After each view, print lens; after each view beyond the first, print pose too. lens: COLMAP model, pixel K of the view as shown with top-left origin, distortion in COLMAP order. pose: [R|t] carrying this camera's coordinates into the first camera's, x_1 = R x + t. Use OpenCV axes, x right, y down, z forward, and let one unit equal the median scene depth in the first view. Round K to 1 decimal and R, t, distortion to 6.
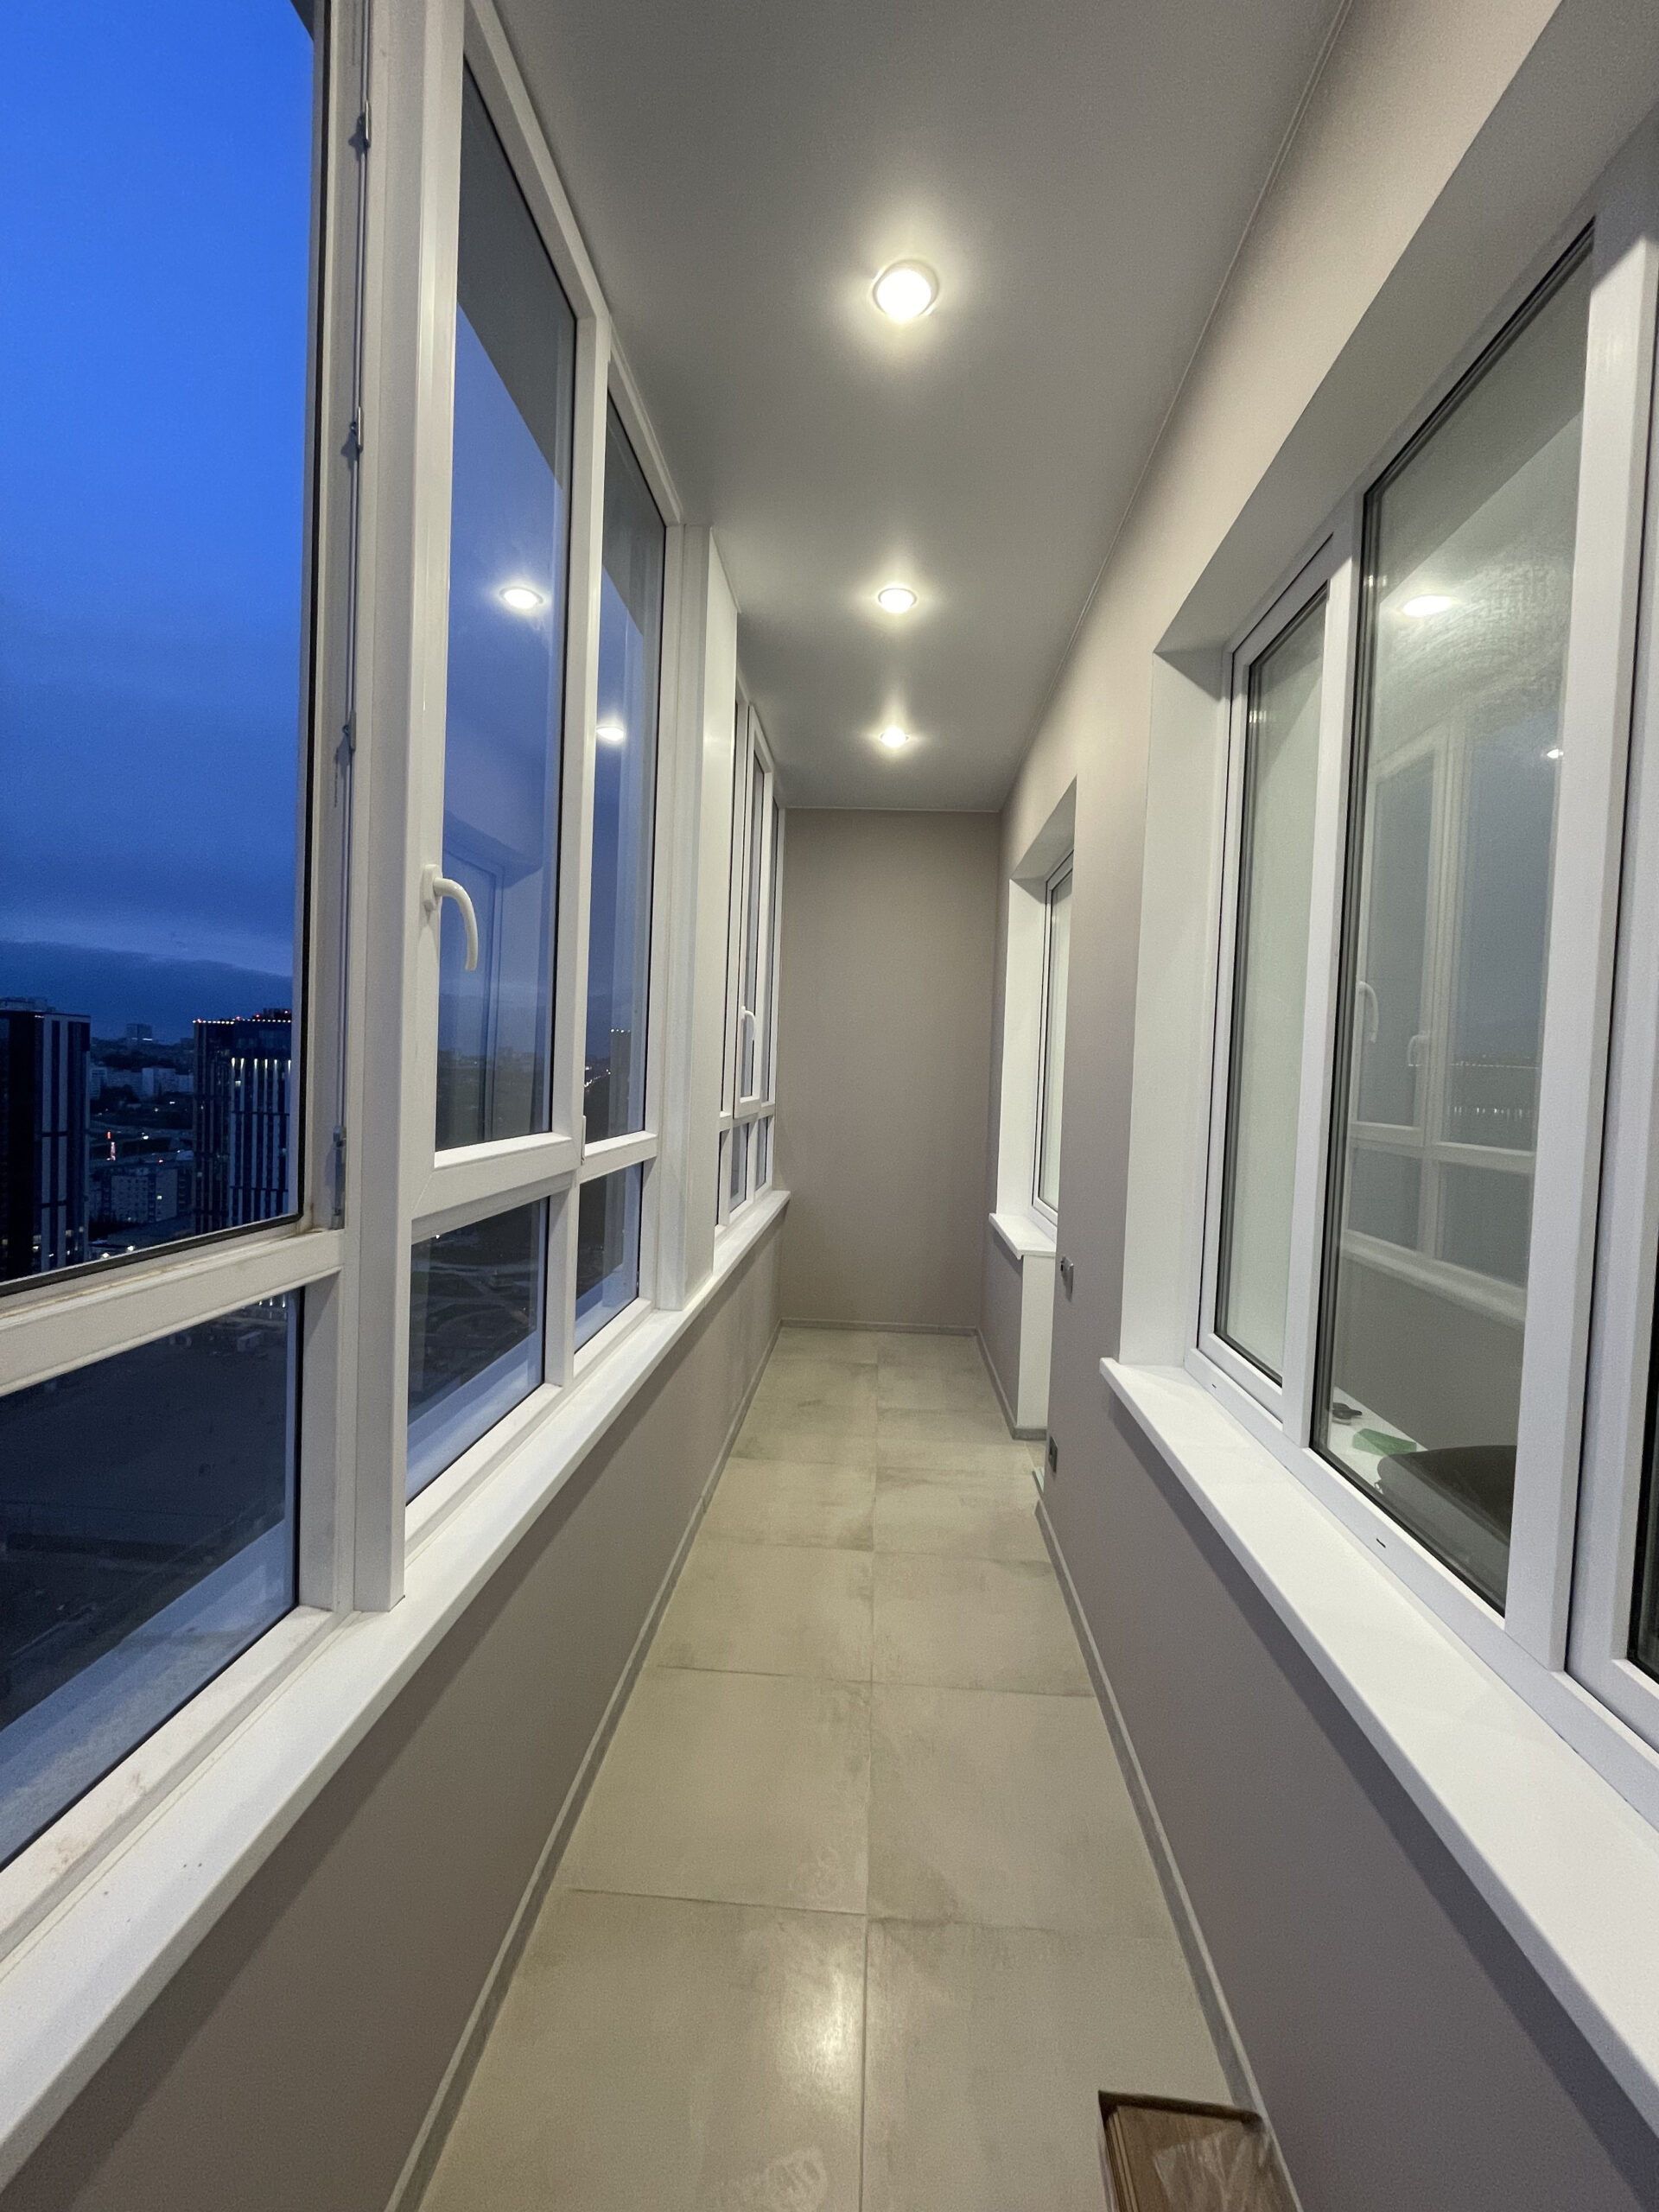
lens RADIAL K [[888.7, 0, 829.5], [0, 888.7, 1106.0], [0, 0, 1]] dist [-0.000207, 0.000008]
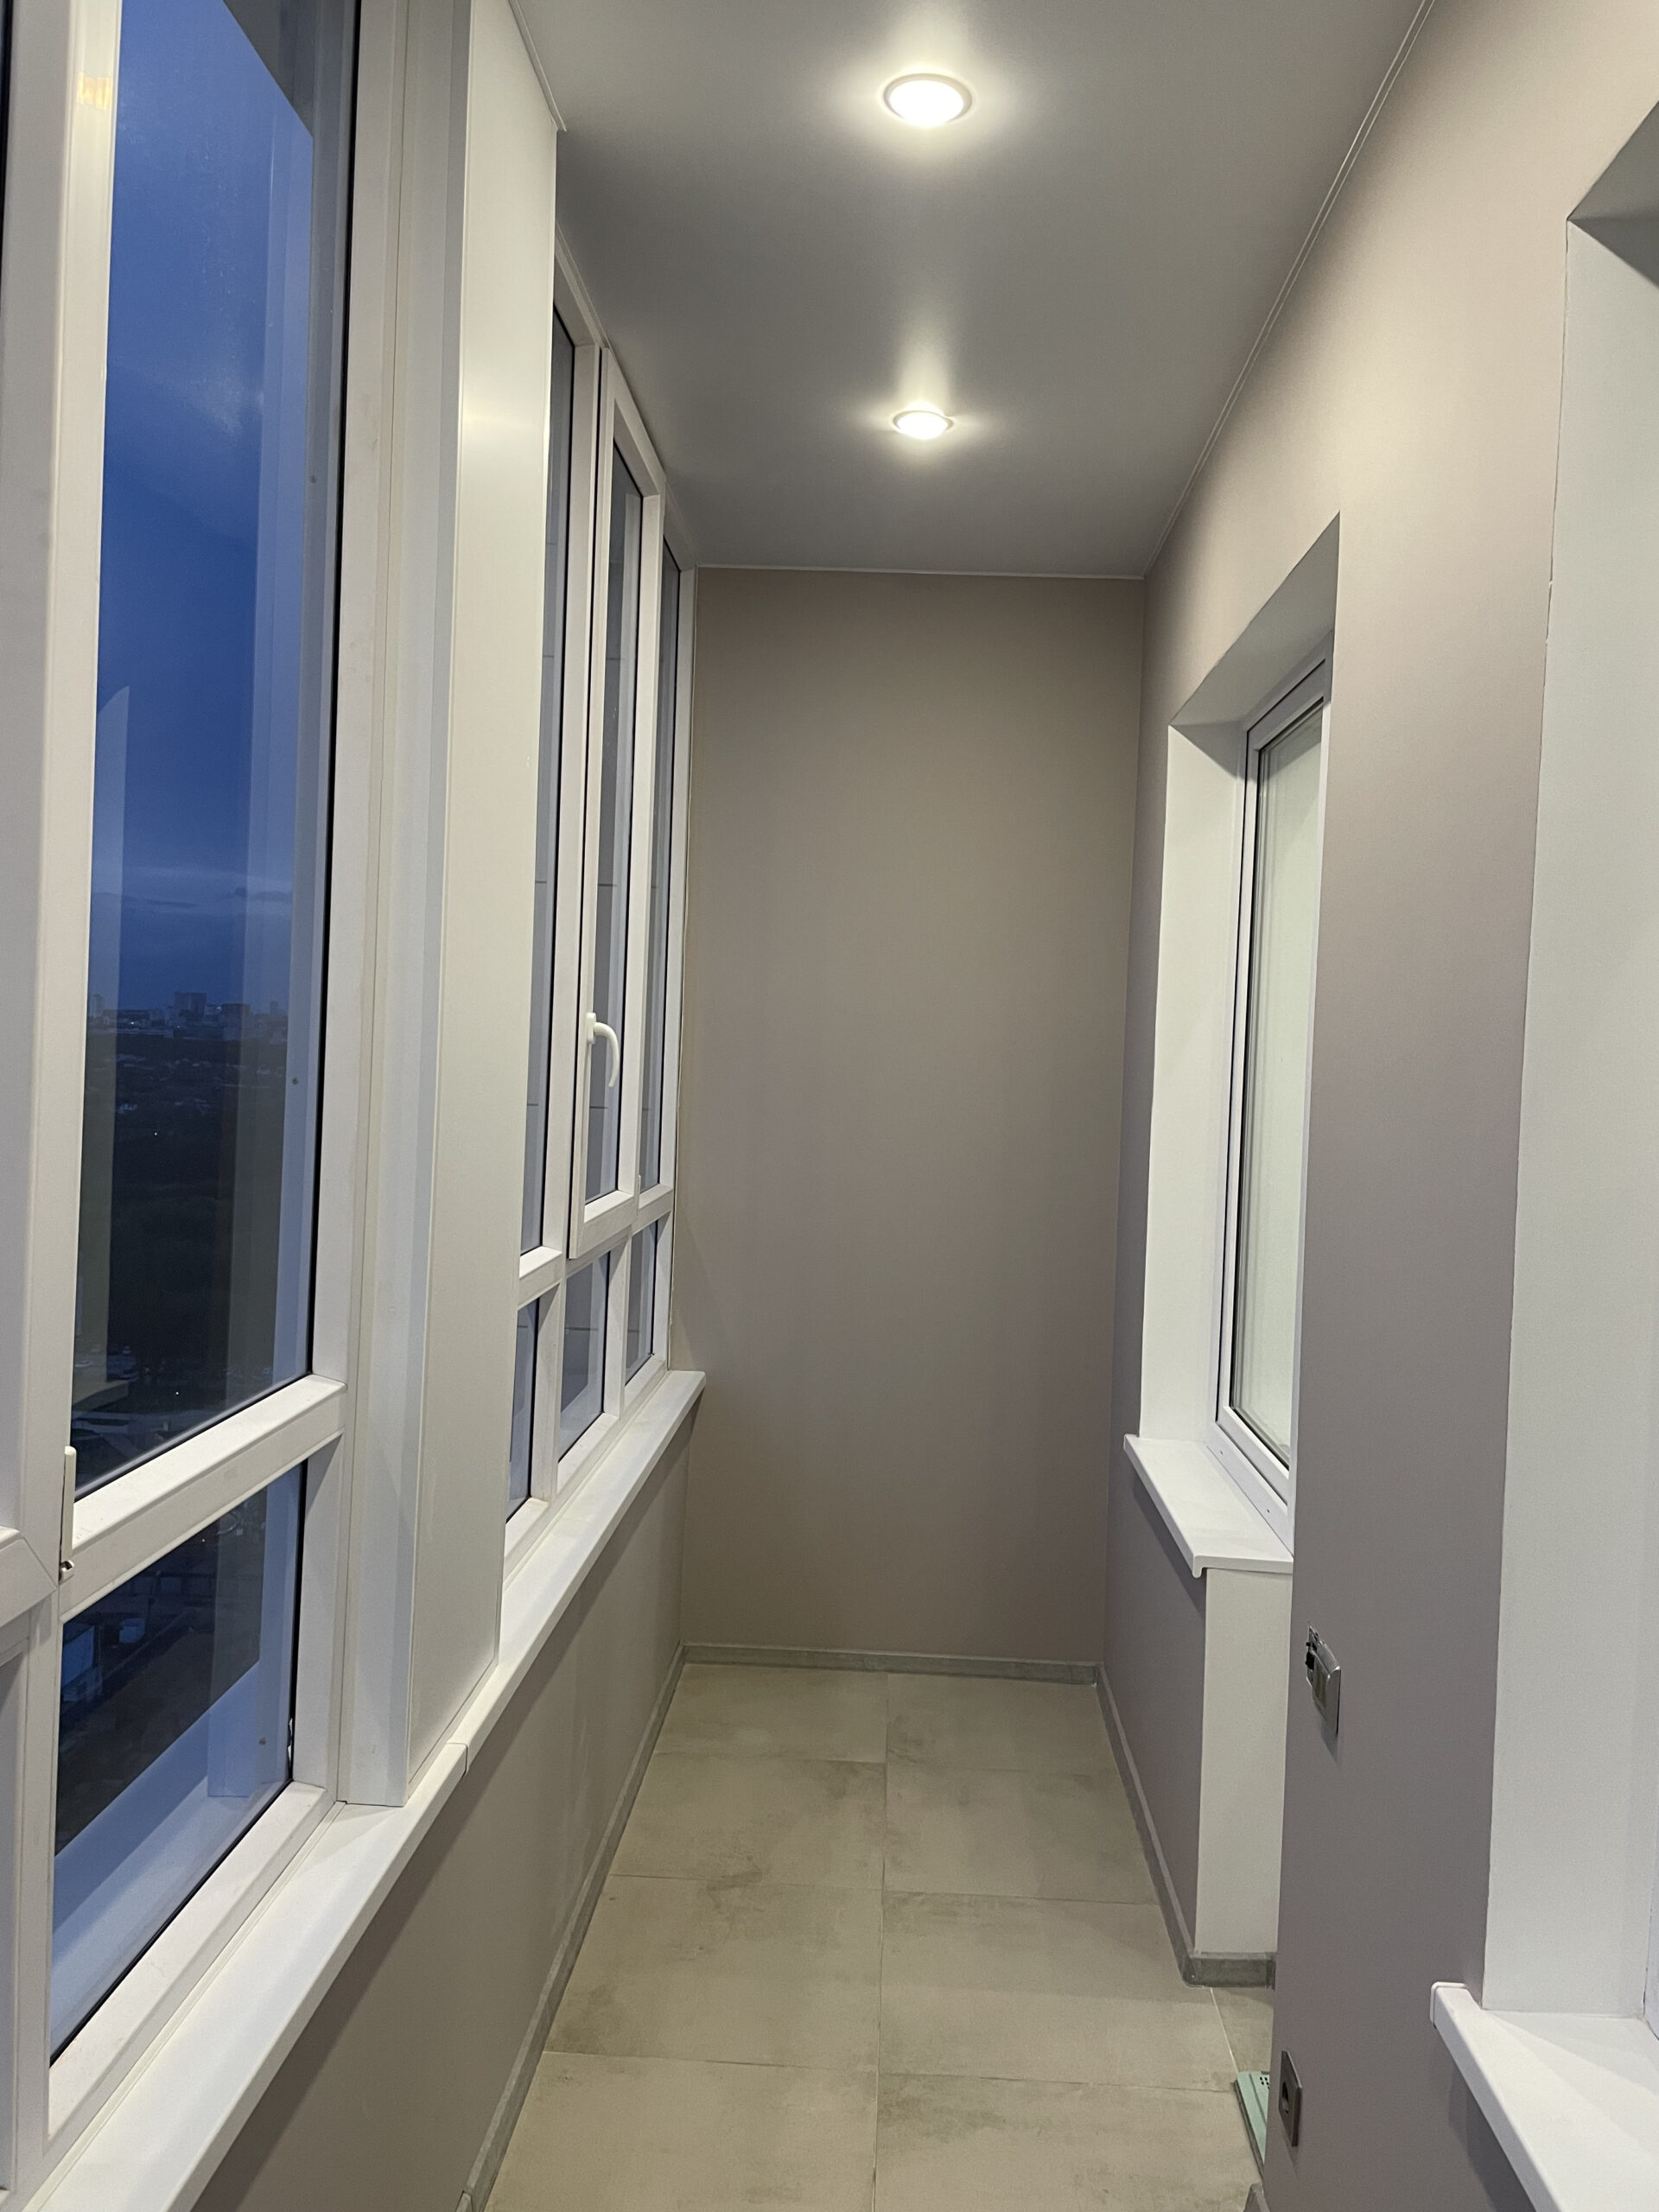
lens RADIAL K [[1693.7, 0, 829.5], [0, 1693.7, 1106.0], [0, 0, 1]] dist [0.091930, -0.152563]
pose [[0.999864, 0.002226, 0.016315, 0.011290], [-0.002056, 0.999944, -0.010417, -0.054193], [-0.016337, 0.010382, 0.999813, 0.126622]]
